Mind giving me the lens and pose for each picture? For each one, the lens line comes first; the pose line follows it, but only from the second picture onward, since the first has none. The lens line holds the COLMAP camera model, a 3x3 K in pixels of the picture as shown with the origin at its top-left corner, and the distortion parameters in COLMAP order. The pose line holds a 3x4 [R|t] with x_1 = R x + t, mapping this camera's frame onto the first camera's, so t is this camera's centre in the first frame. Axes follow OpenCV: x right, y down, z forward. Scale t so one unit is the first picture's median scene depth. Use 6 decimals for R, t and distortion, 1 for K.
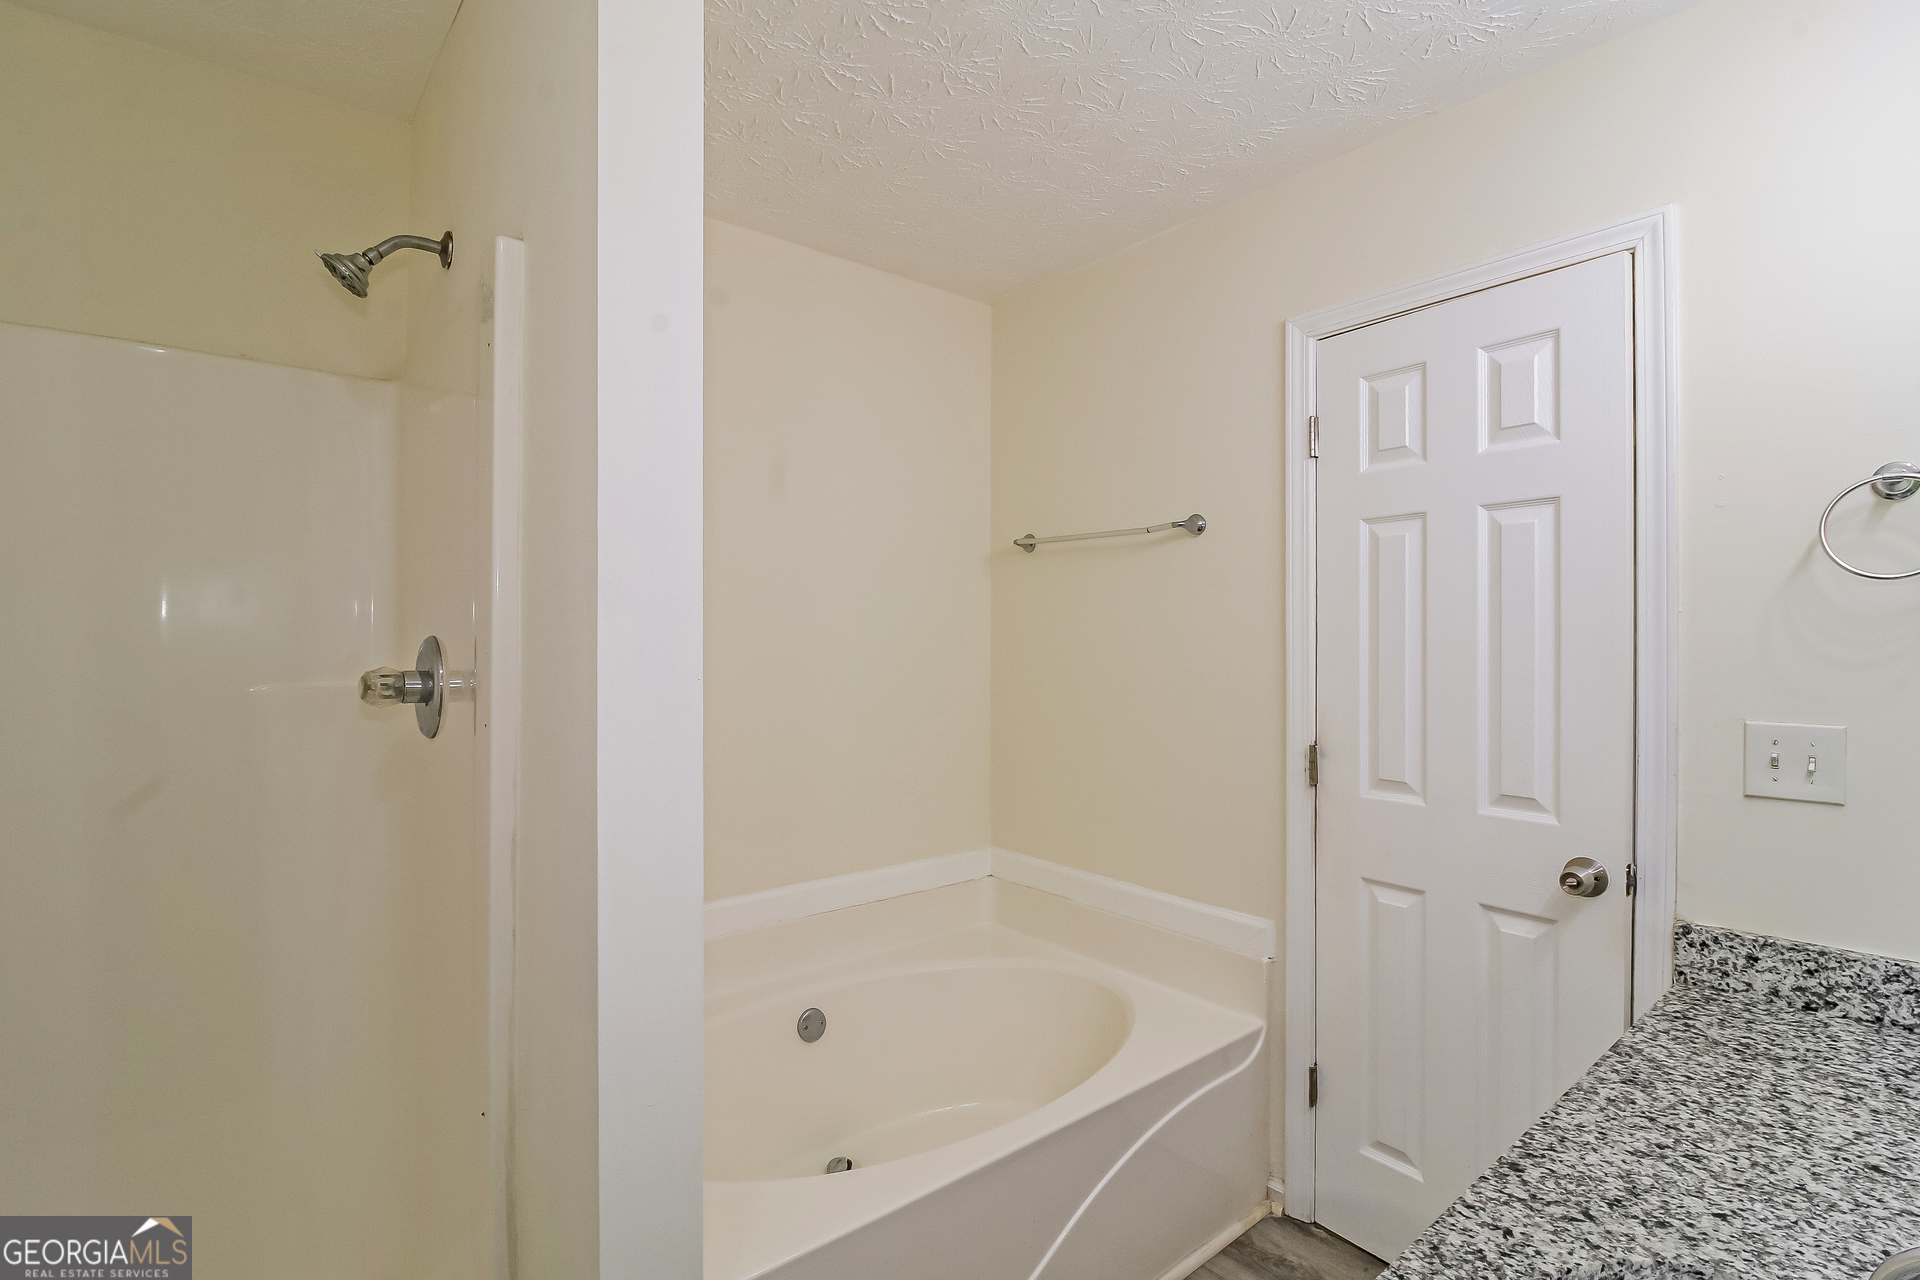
lens RADIAL K [[912.8, 0, 959.4], [0, 912.8, 657.3], [0, 0, 1]] dist [-0.001393, -0.015848]
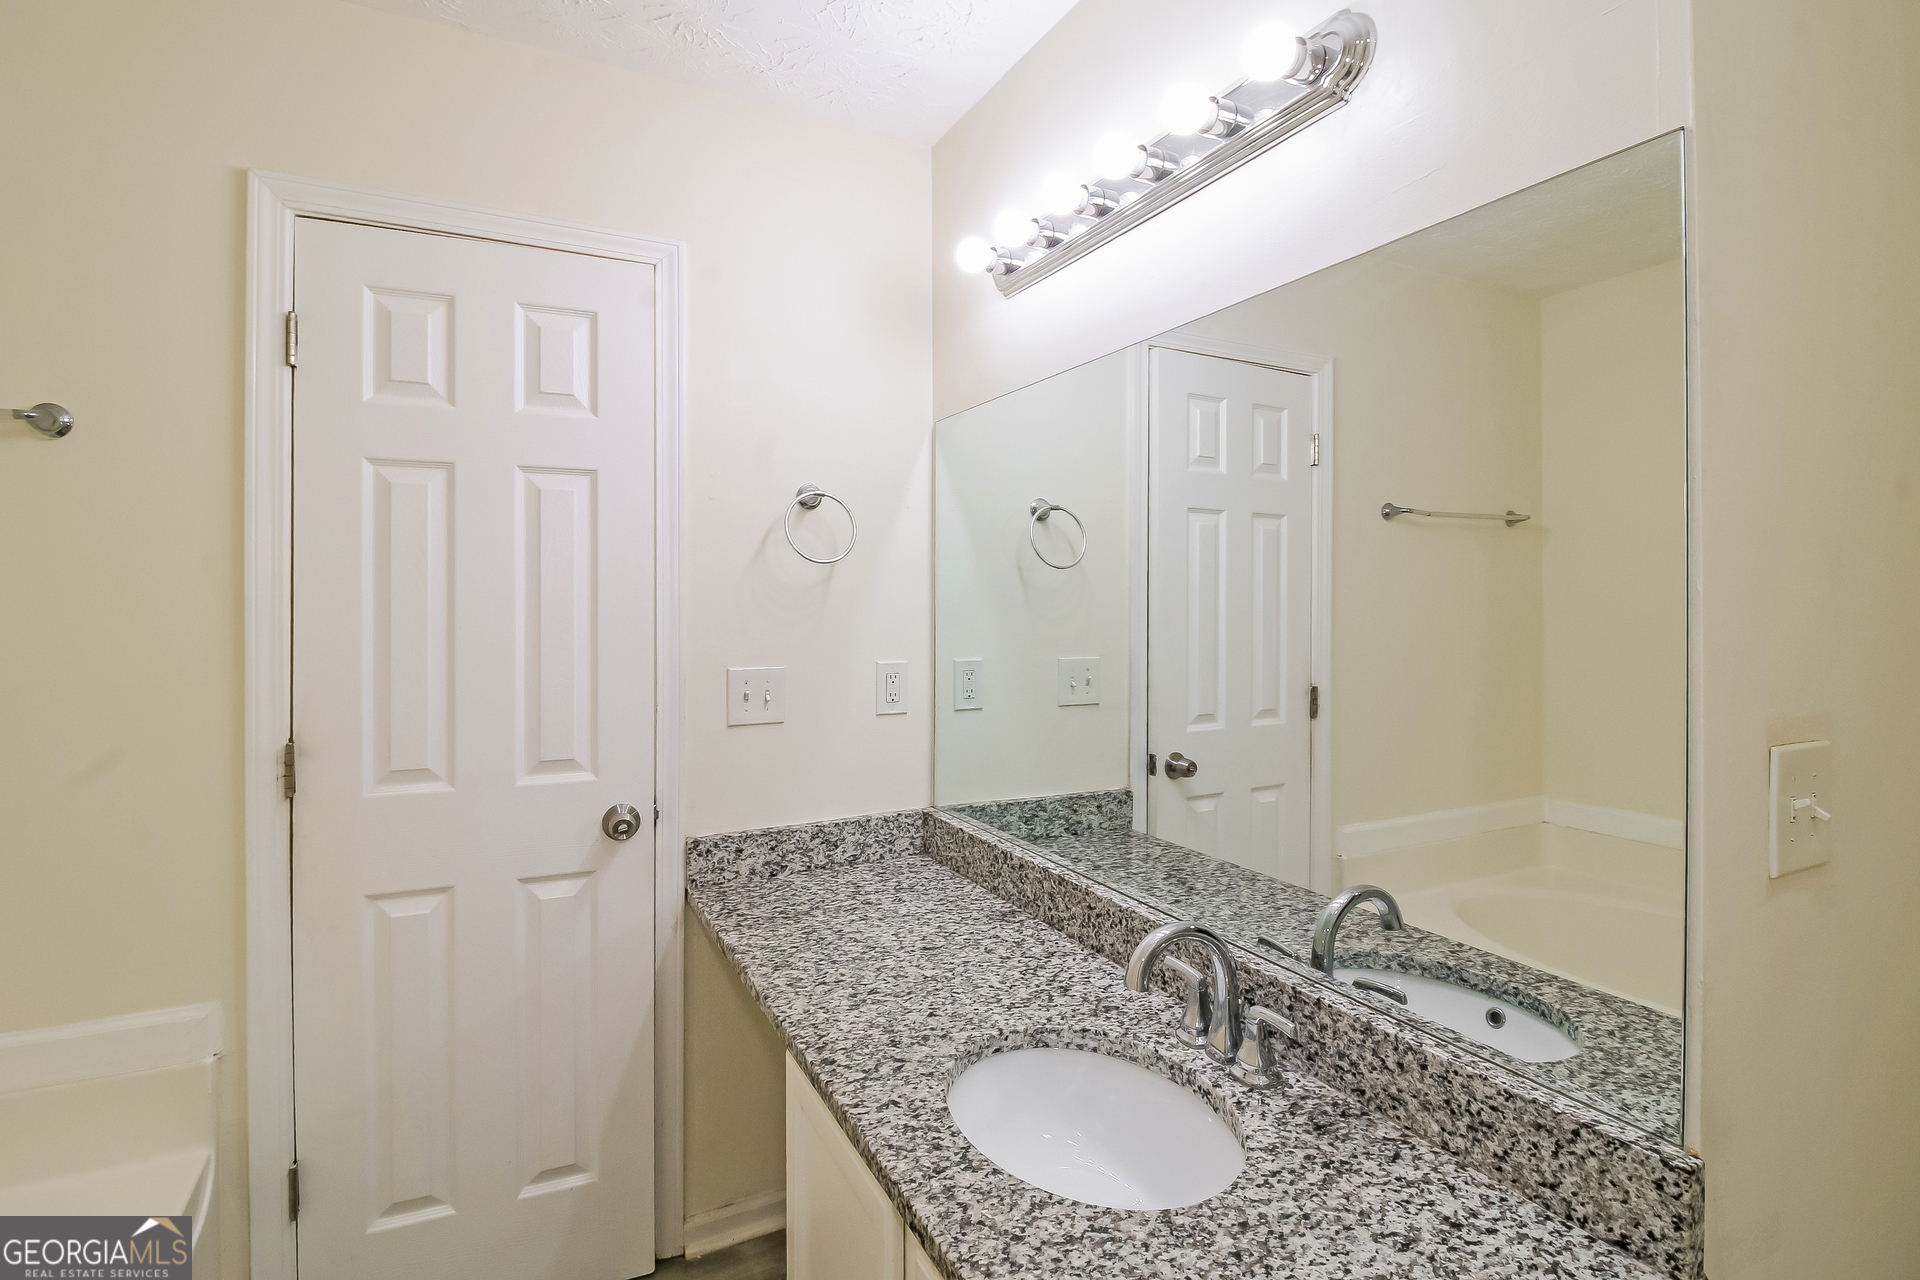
lens RADIAL K [[919.1, 0, 964.6], [0, 919.1, 607.4], [0, 0, 1]] dist [-0.015203, -0.000610]
pose [[0.194859, -0.000845, 0.980831, -0.311443], [0.022069, 0.999750, -0.003523, -0.002799], [-0.980583, 0.022332, 0.194829, 0.377027]]
